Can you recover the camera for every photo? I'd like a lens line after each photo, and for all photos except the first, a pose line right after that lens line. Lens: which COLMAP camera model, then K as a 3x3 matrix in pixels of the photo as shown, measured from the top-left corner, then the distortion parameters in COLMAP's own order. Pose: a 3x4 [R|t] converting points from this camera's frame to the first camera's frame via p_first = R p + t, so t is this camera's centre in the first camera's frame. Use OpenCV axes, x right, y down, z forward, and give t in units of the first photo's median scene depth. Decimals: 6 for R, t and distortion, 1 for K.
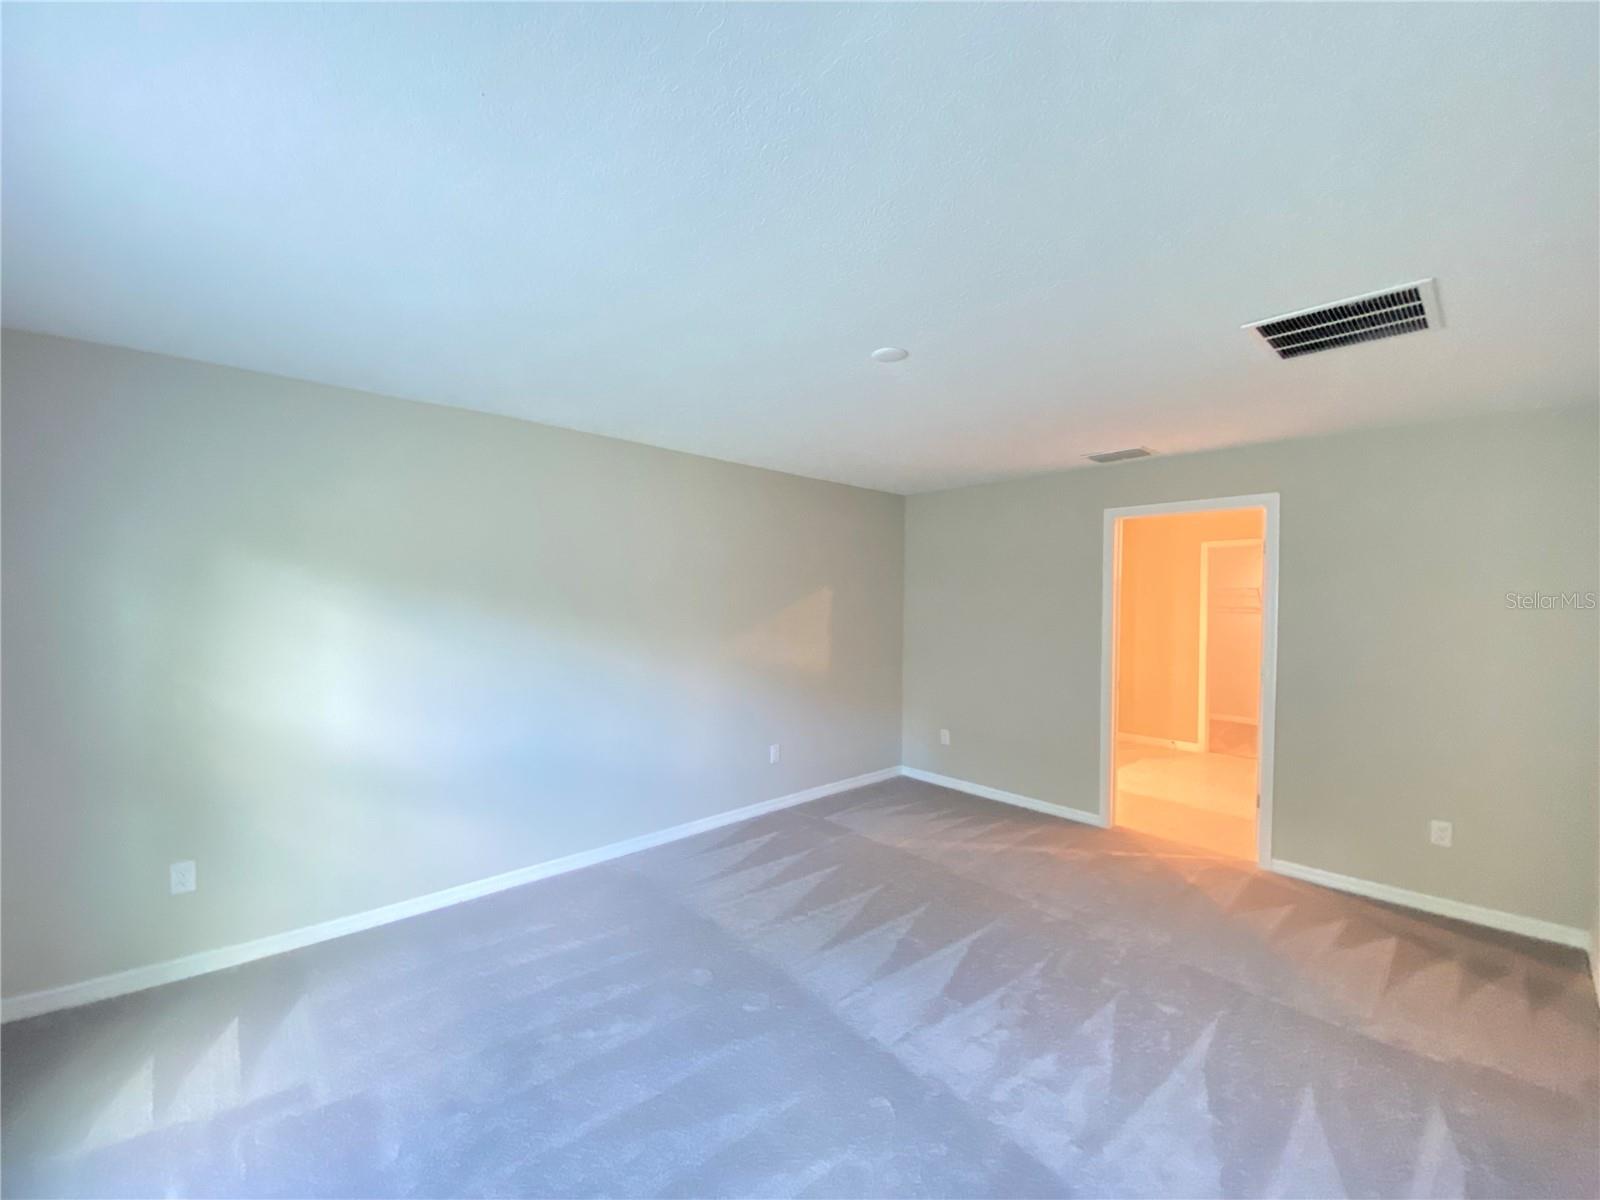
lens RADIAL K [[655.0, 0, 798.0], [0, 655.0, 594.7], [0, 0, 1]] dist [0.032360, -0.001022]
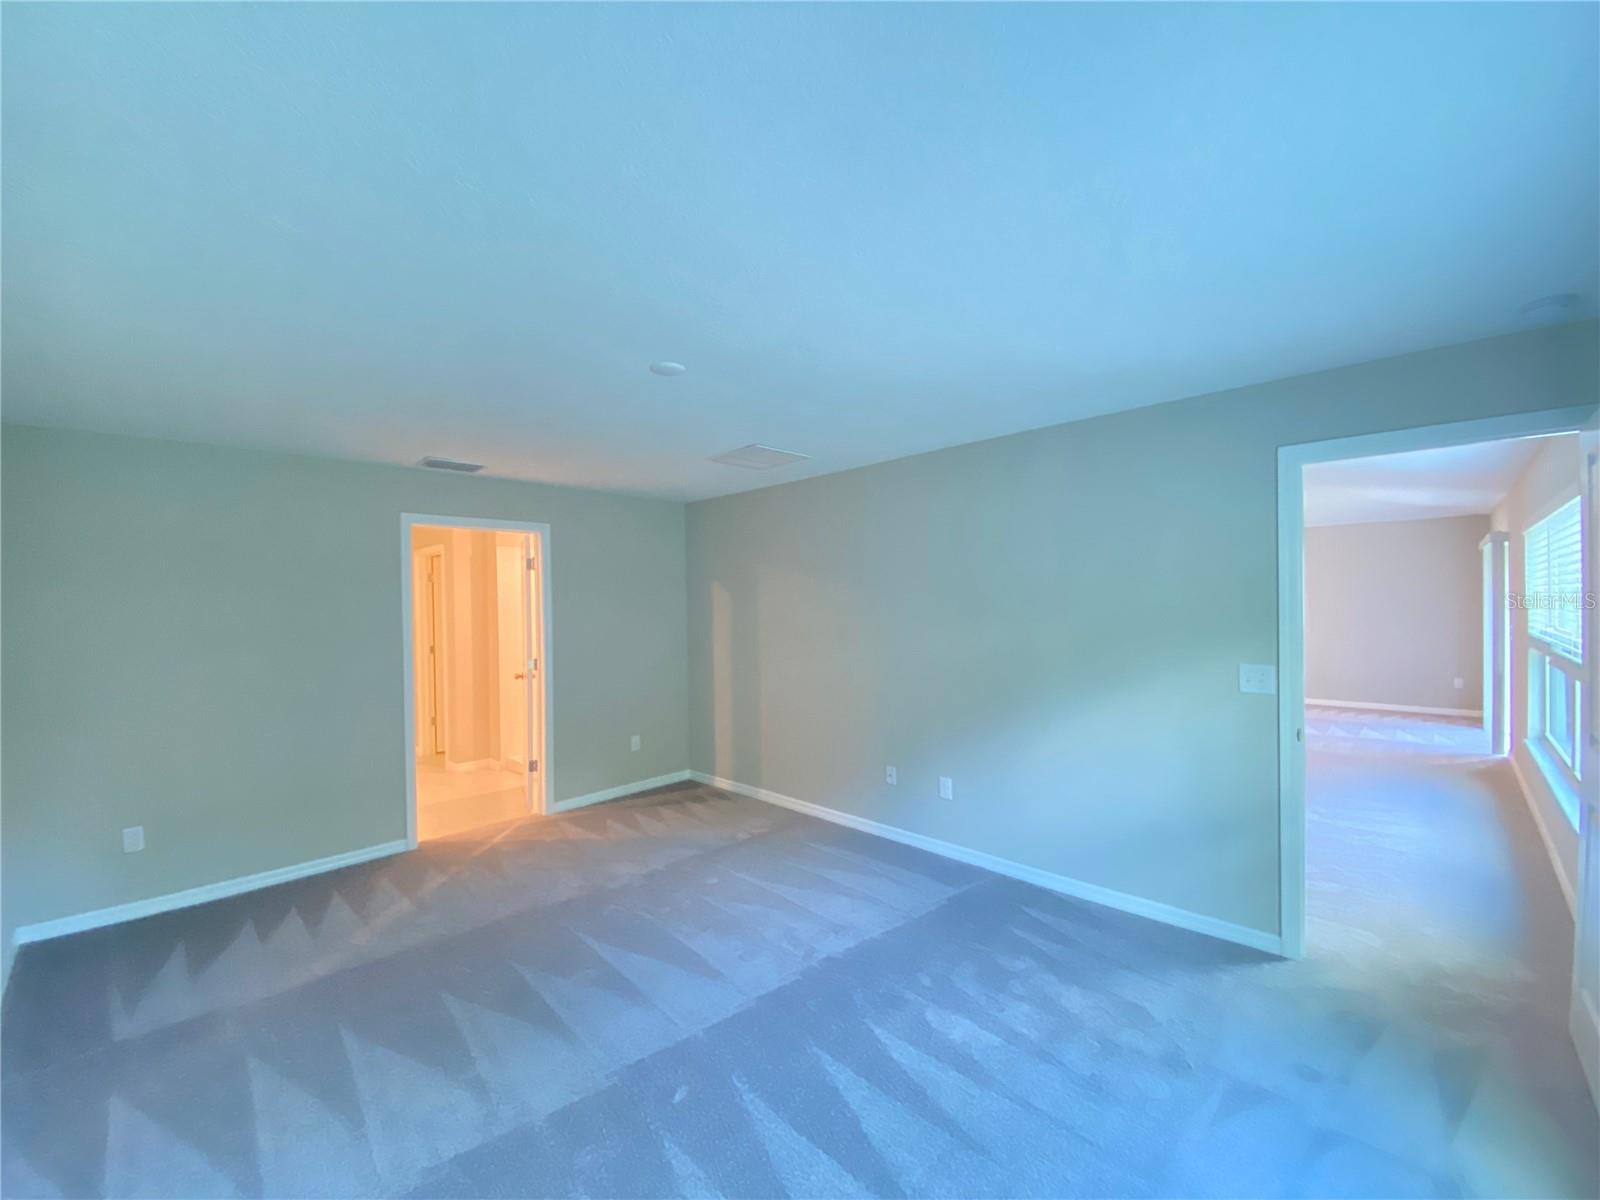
lens RADIAL K [[655.0, 0, 797.9], [0, 655.0, 605.3], [0, 0, 1]] dist [0.032360, -0.001022]
pose [[-0.024925, -0.013118, 0.999603, -0.585548], [0.005638, 0.999896, 0.013262, -0.009116], [-0.999673, 0.005966, -0.024848, 0.546704]]
